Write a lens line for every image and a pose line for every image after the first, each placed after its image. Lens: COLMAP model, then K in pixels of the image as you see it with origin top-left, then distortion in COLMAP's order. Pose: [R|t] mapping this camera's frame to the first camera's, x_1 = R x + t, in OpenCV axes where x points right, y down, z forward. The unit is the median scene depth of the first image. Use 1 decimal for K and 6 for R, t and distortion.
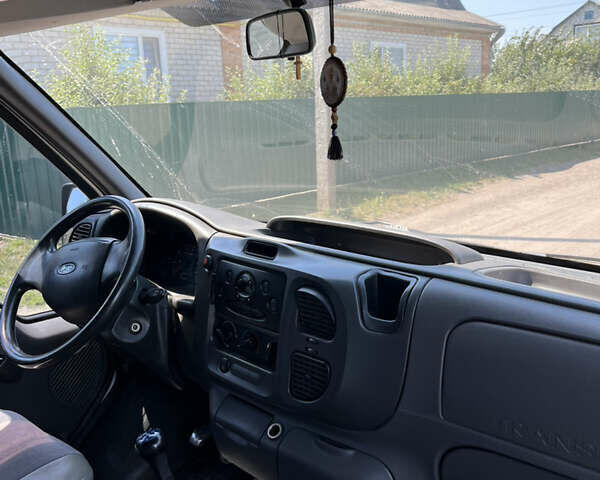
lens RADIAL K [[595.7, 0, 300.0], [0, 595.7, 240.0], [0, 0, 1]] dist [0.004565, -0.014387]
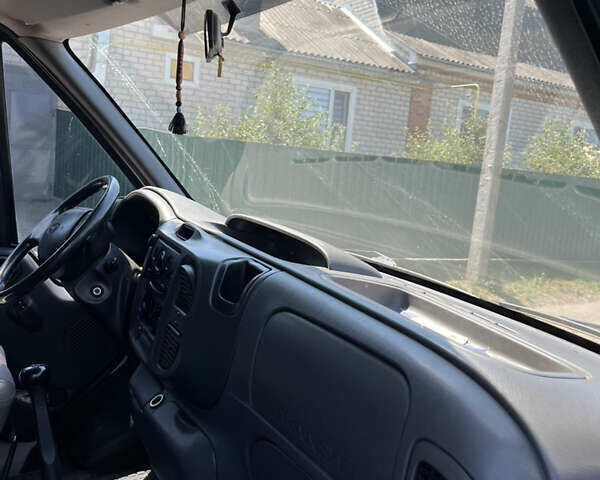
lens RADIAL K [[595.7, 0, 300.0], [0, 595.7, 240.0], [0, 0, 1]] dist [0.004565, -0.014387]
pose [[0.943726, 0.167260, -0.285316, 0.384505], [-0.193912, 0.978683, -0.067662, 0.054206], [0.267917, 0.119180, 0.956042, 0.018908]]
